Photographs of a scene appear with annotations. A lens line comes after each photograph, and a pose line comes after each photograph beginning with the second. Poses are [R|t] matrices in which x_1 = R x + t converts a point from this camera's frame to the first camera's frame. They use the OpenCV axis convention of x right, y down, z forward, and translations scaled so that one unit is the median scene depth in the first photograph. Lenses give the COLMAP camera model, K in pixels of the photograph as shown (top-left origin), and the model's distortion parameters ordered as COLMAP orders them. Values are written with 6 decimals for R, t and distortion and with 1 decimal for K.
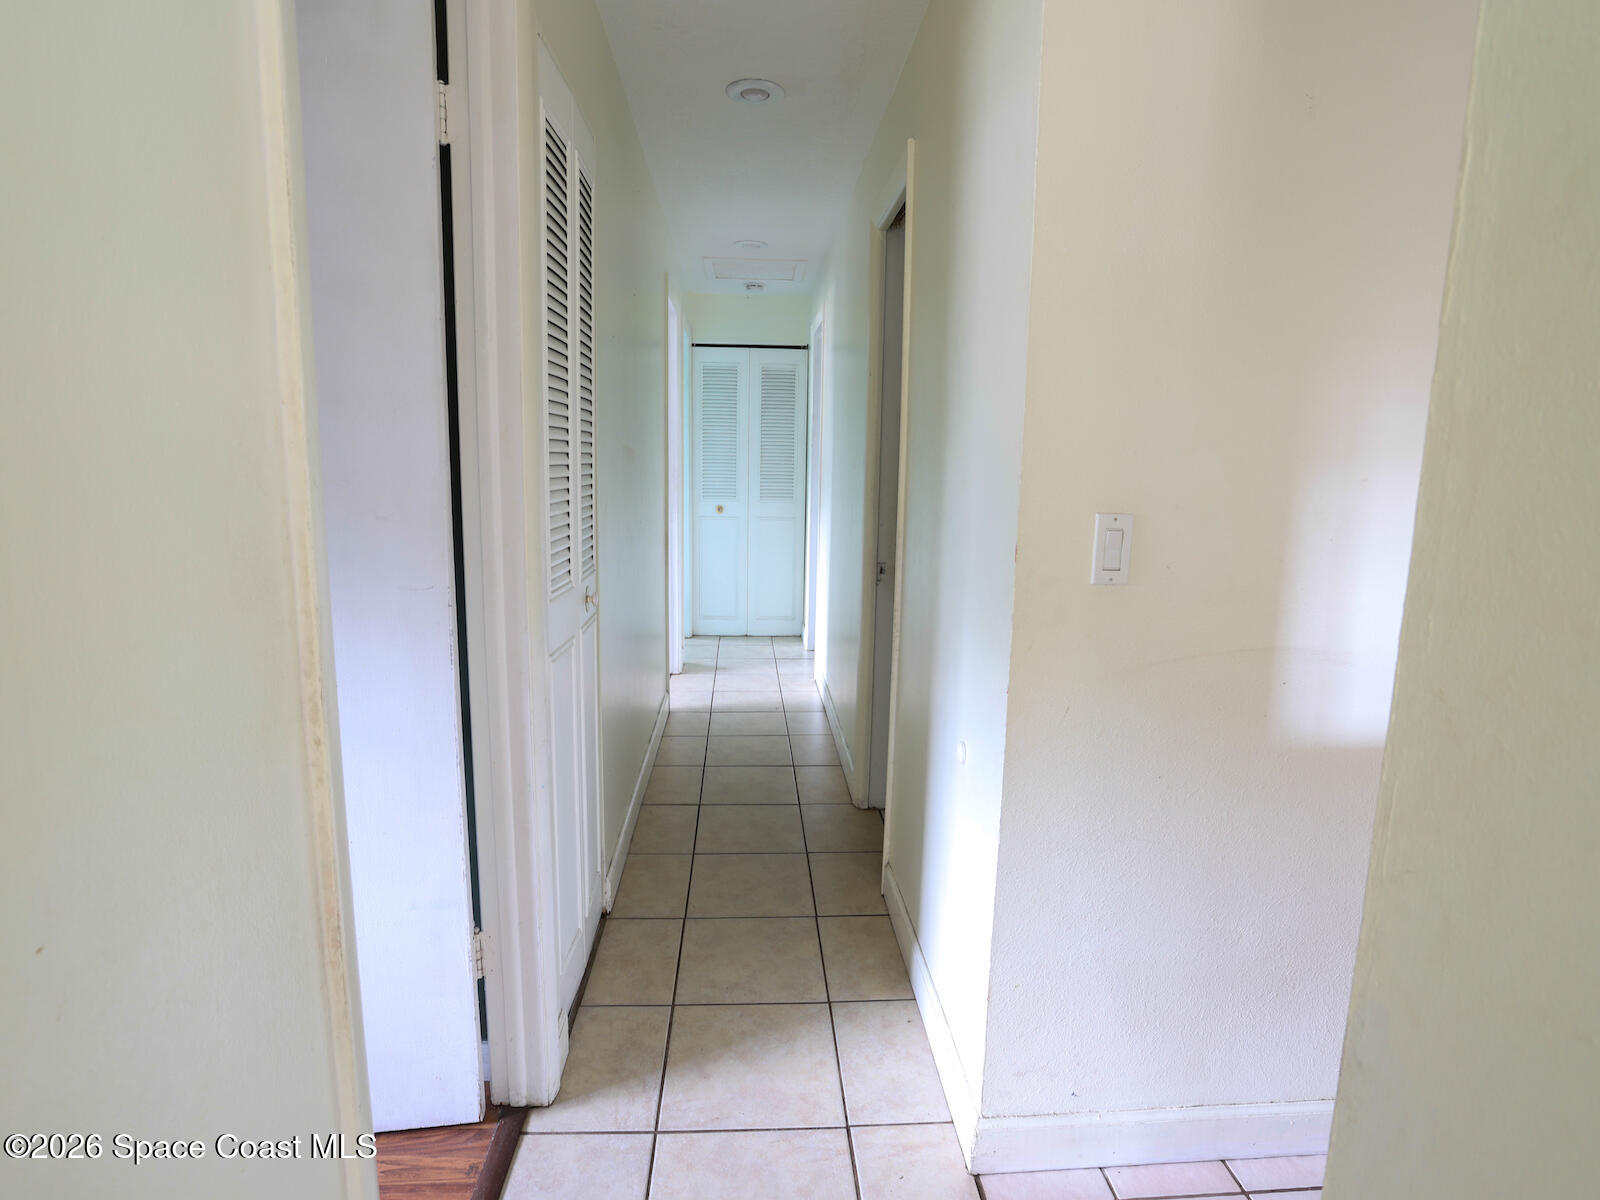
lens RADIAL K [[811.9, 0, 801.0], [0, 811.9, 594.8], [0, 0, 1]] dist [-0.071023, 0.035370]
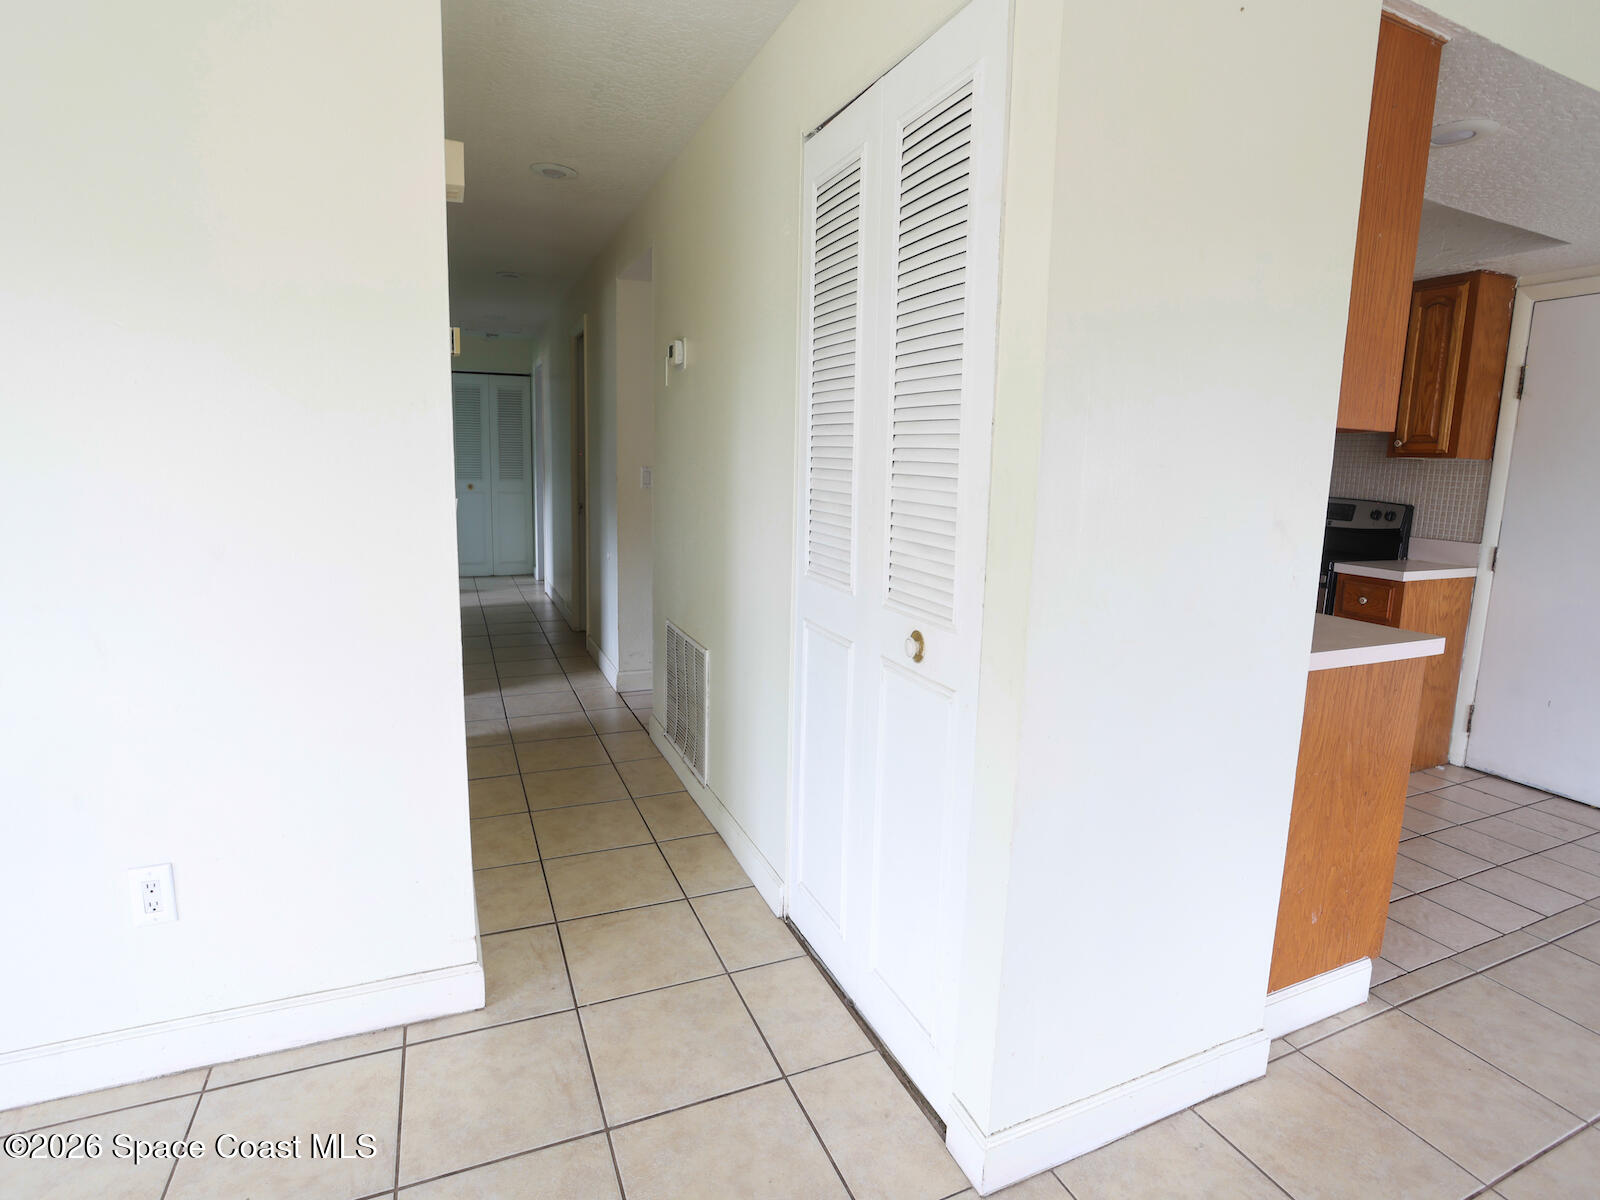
lens RADIAL K [[811.9, 0, 801.0], [0, 811.9, 594.8], [0, 0, 1]] dist [-0.071023, 0.035370]
pose [[0.942340, -0.045305, 0.331575, -0.030064], [0.043291, 0.998972, 0.013464, 0.094958], [-0.331844, 0.001667, 0.943333, -0.549944]]
